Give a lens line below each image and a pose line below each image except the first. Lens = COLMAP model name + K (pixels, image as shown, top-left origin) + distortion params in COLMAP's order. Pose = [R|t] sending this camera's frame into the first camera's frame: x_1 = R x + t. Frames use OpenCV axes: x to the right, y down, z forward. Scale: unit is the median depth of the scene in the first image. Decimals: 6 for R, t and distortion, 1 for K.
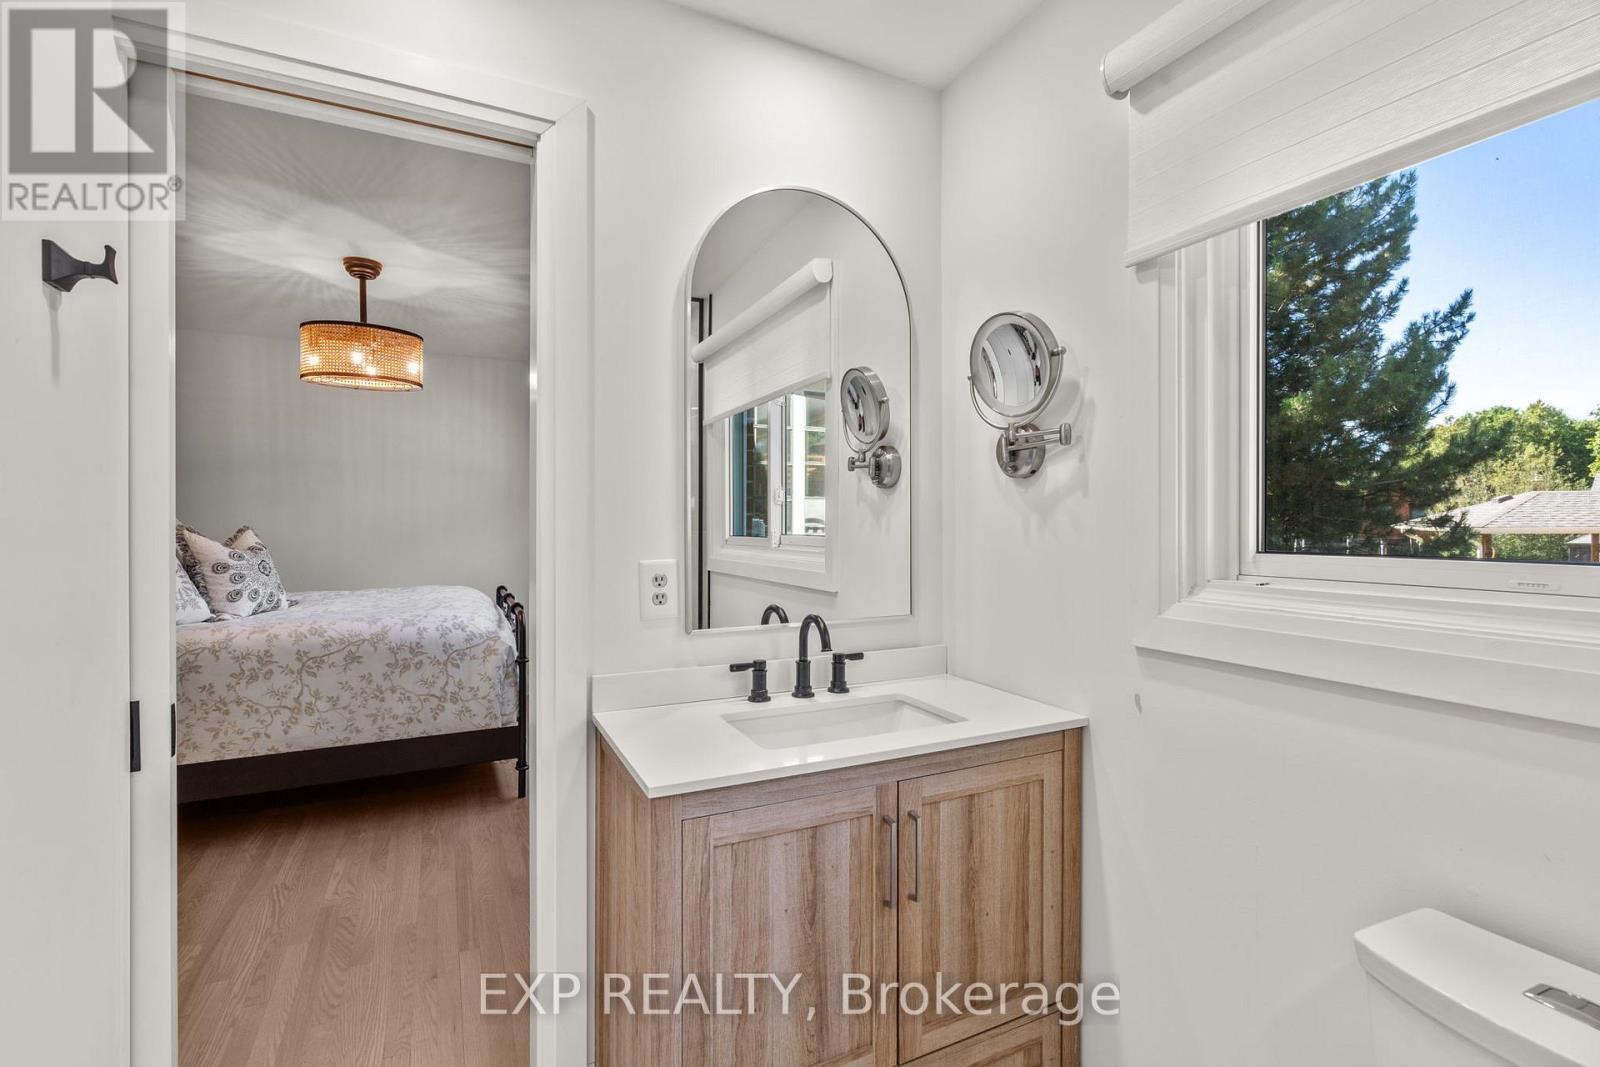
lens RADIAL K [[717.2, 0, 800.0], [0, 717.2, 533.5], [0, 0, 1]] dist [-0.029501, 0.008242]
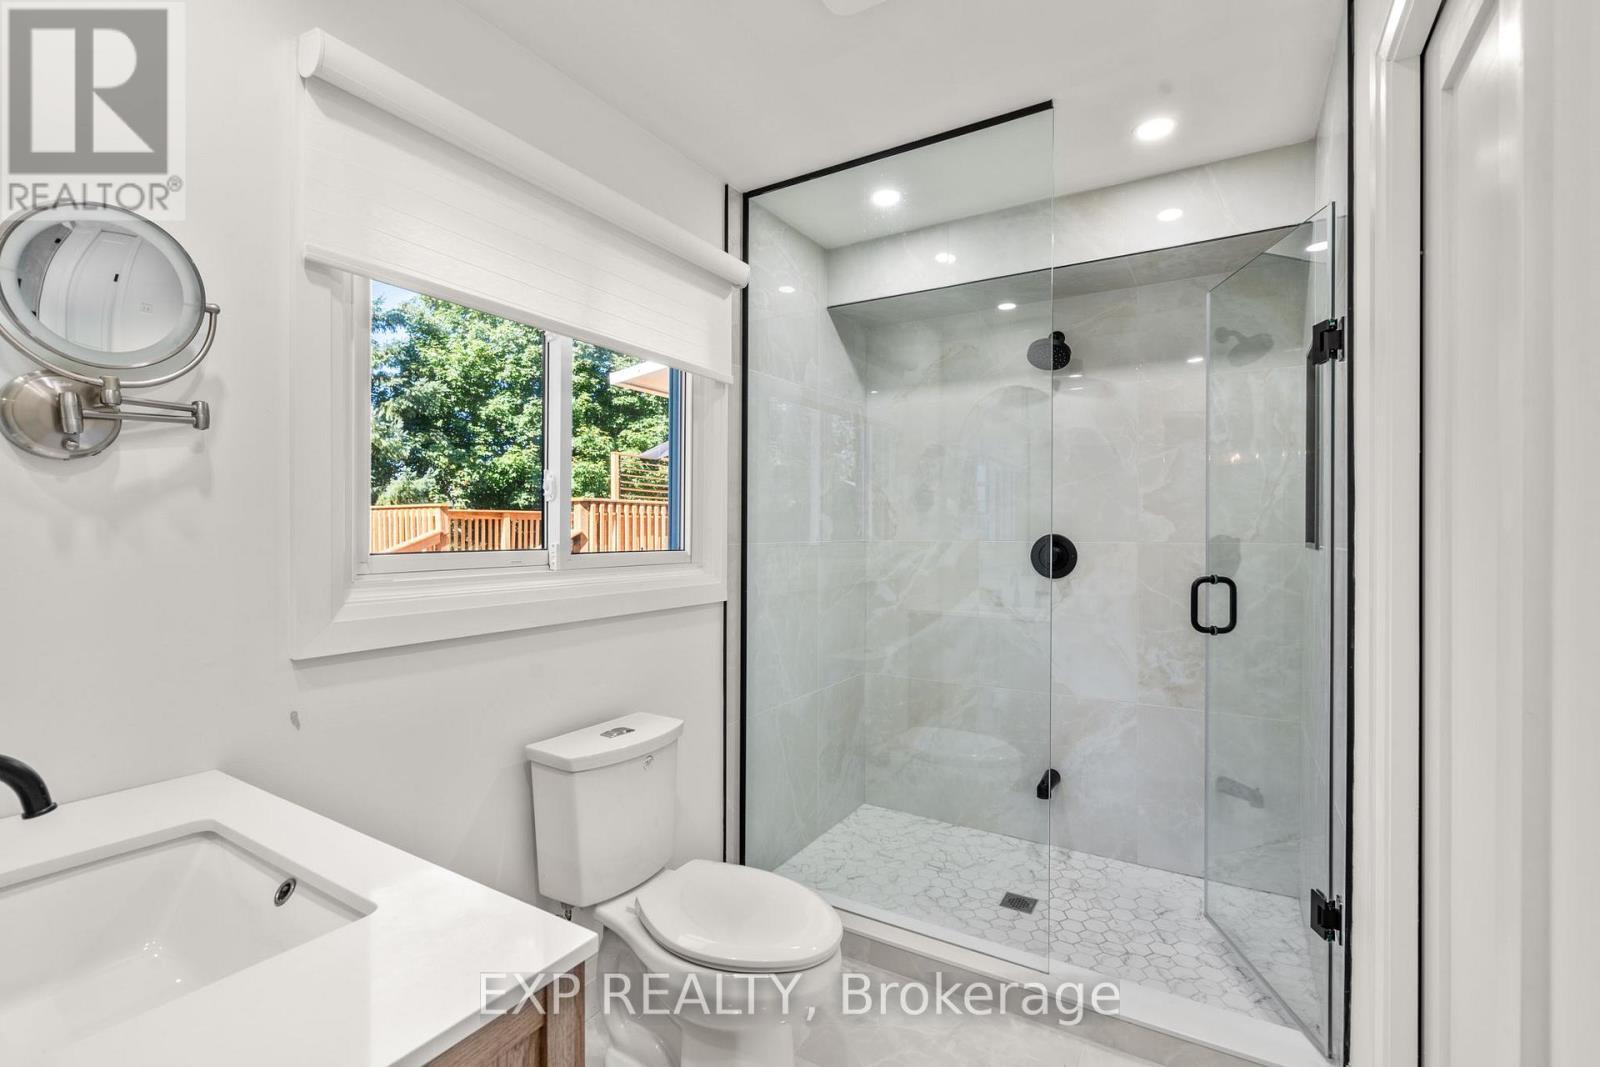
lens RADIAL K [[717.2, 0, 800.0], [0, 717.2, 533.5], [0, 0, 1]] dist [-0.029501, 0.008242]
pose [[-0.546104, -0.014144, 0.837598, -0.679737], [0.000443, 0.999852, 0.017173, -0.025492], [-0.837717, 0.009750, -0.546017, 0.946989]]
